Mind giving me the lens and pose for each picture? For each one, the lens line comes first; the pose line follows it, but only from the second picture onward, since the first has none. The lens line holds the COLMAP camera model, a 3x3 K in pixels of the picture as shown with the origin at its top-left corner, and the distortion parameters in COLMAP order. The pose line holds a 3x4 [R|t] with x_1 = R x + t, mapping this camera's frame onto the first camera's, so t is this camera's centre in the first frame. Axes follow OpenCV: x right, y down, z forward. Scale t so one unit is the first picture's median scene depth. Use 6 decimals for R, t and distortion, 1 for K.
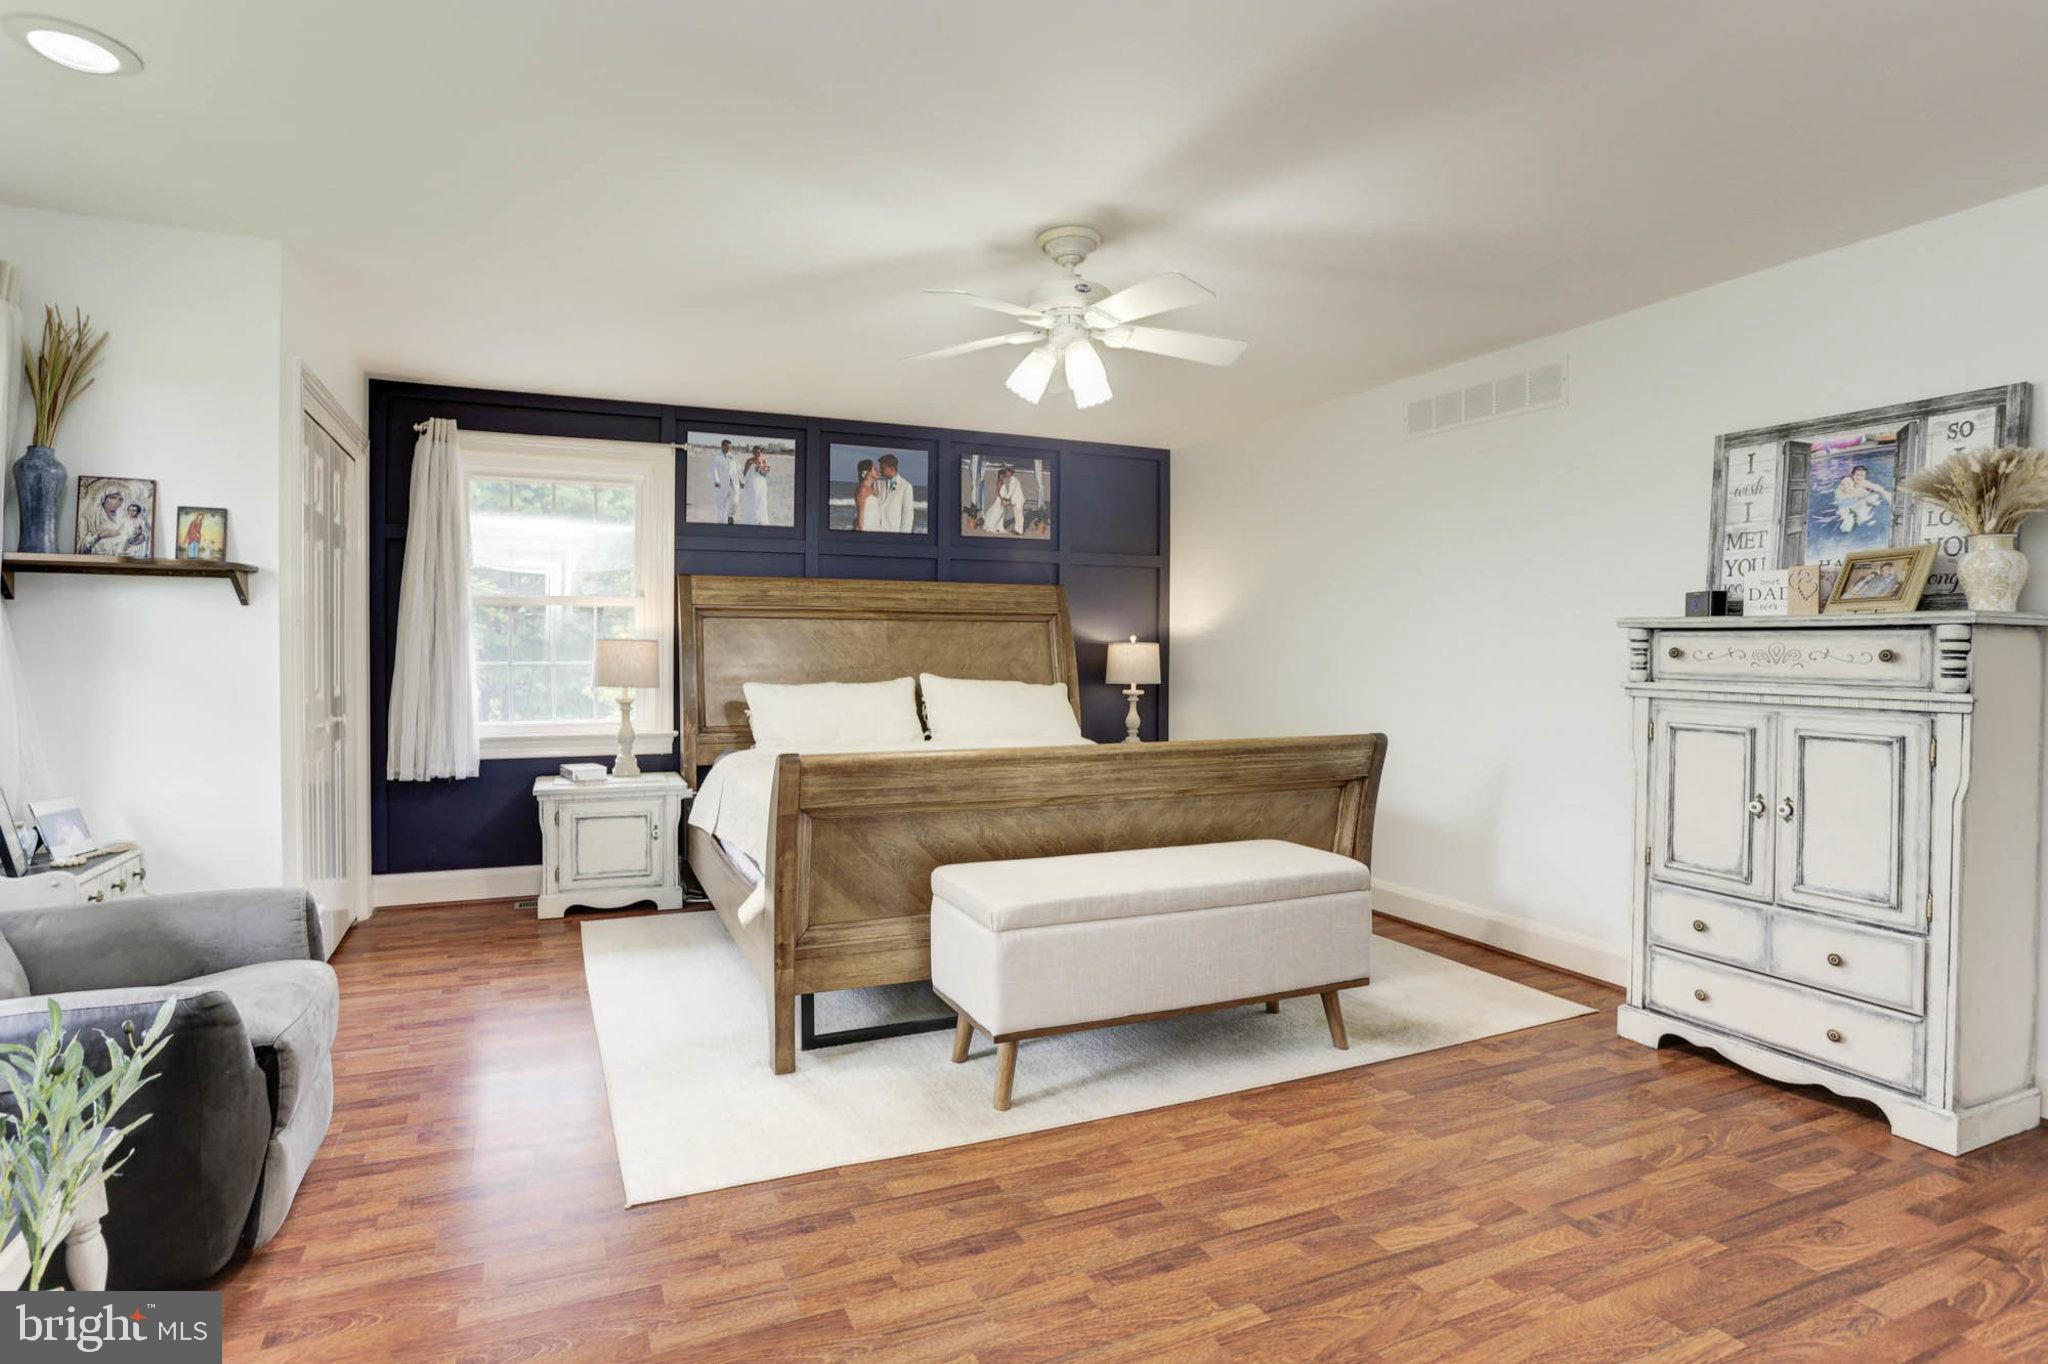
lens RADIAL K [[1031.1, 0, 967.4], [0, 1031.1, 676.2], [0, 0, 1]] dist [-0.044294, 0.008380]
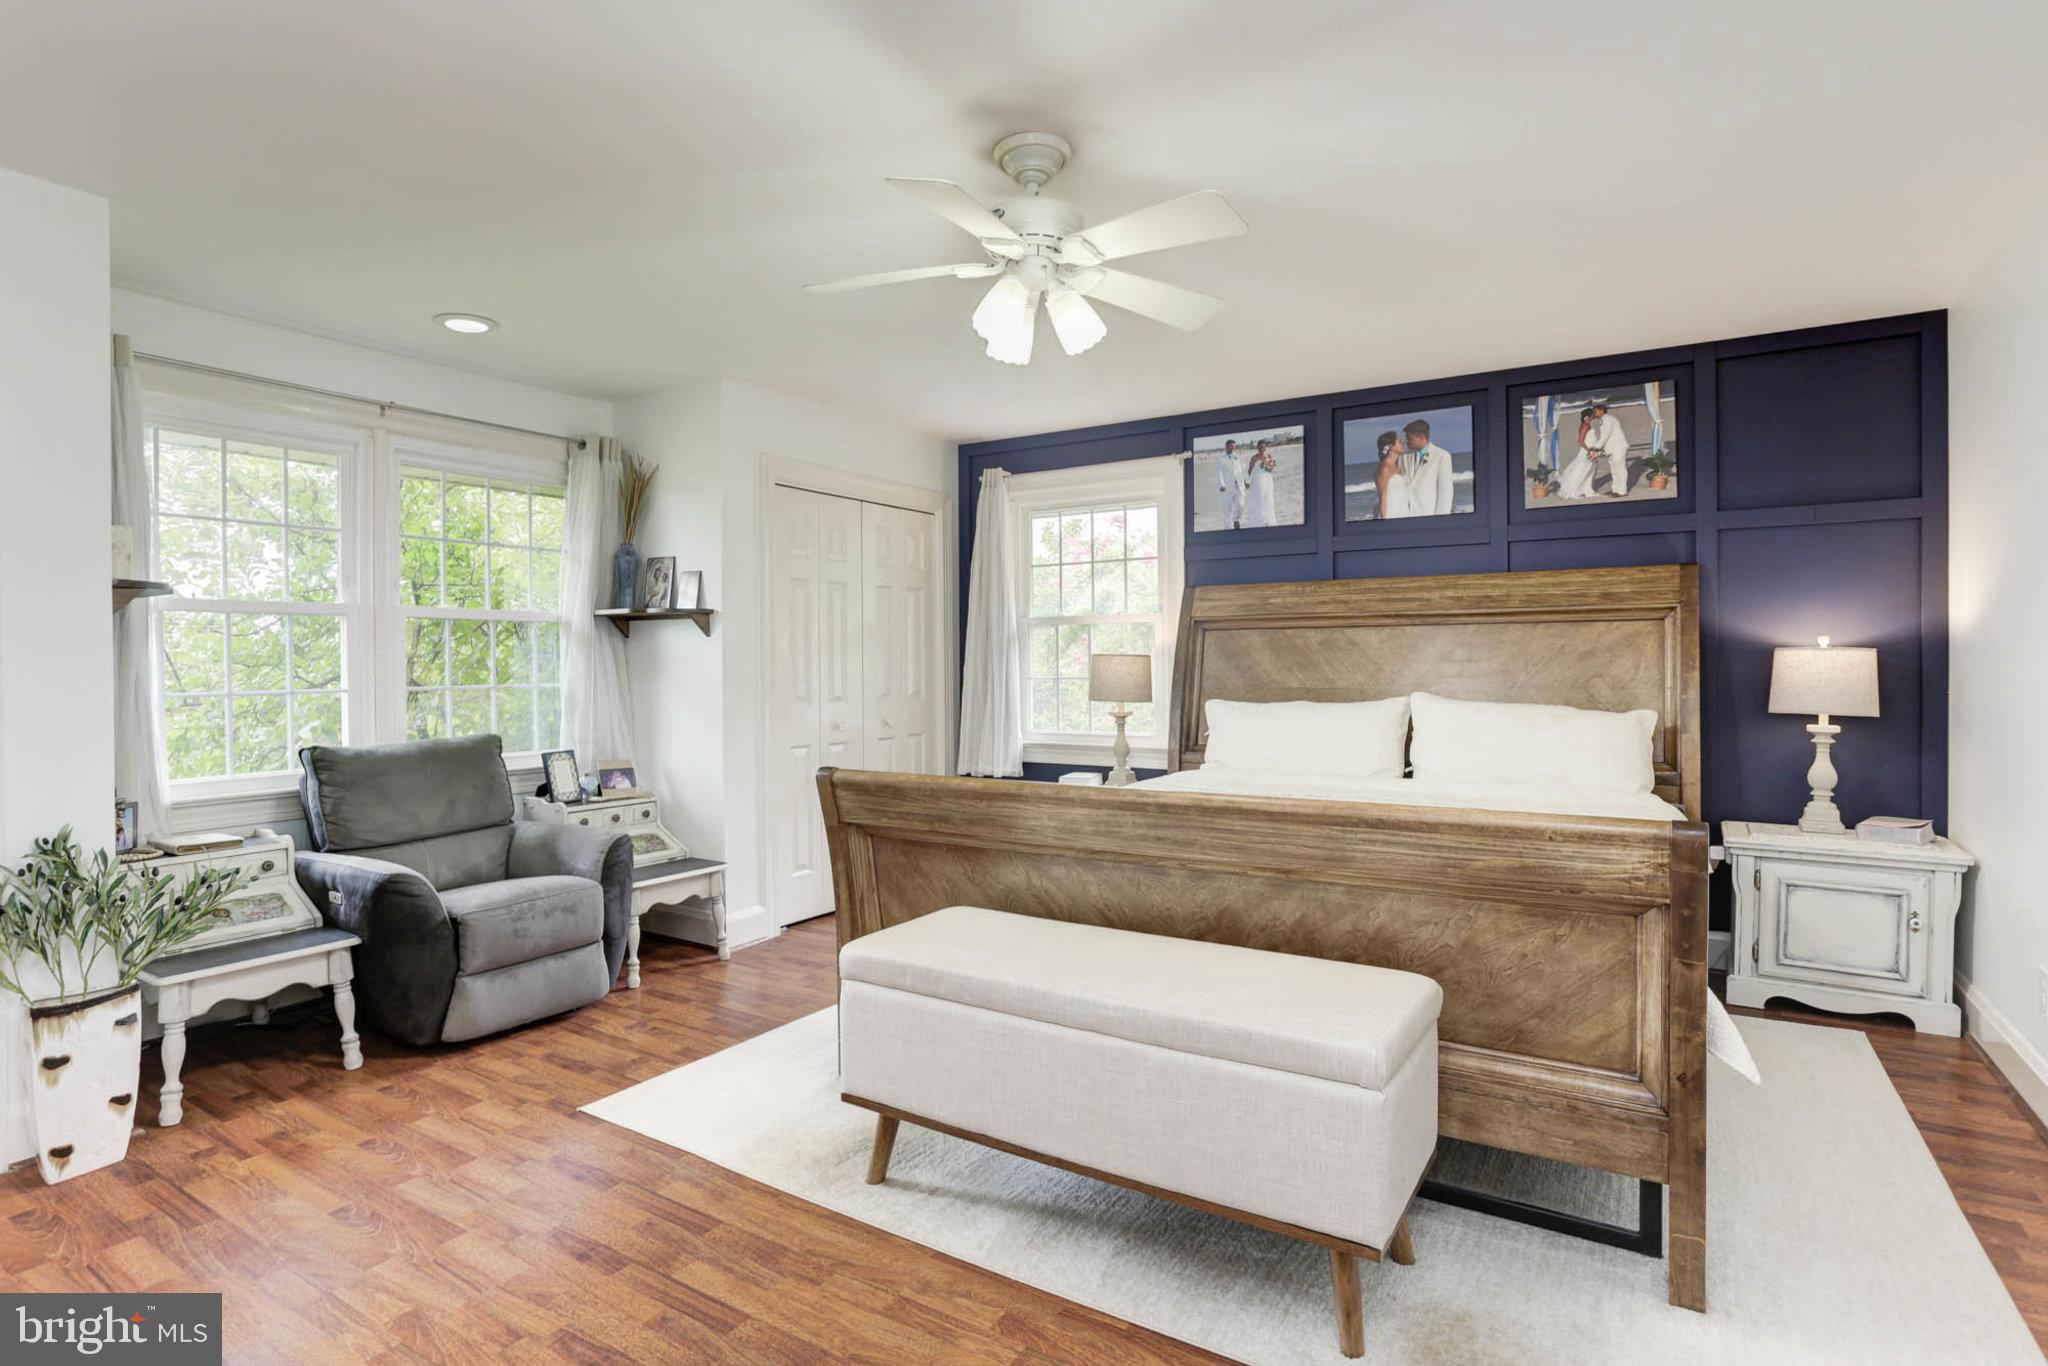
lens RADIAL K [[1031.1, 0, 1017.7], [0, 1031.1, 690.9], [0, 0, 1]] dist [-0.044294, 0.008380]
pose [[0.577373, 0.014081, -0.816359, 0.418807], [-0.012751, 0.999885, 0.008228, -0.006337], [0.816381, 0.005659, 0.577486, 0.298275]]
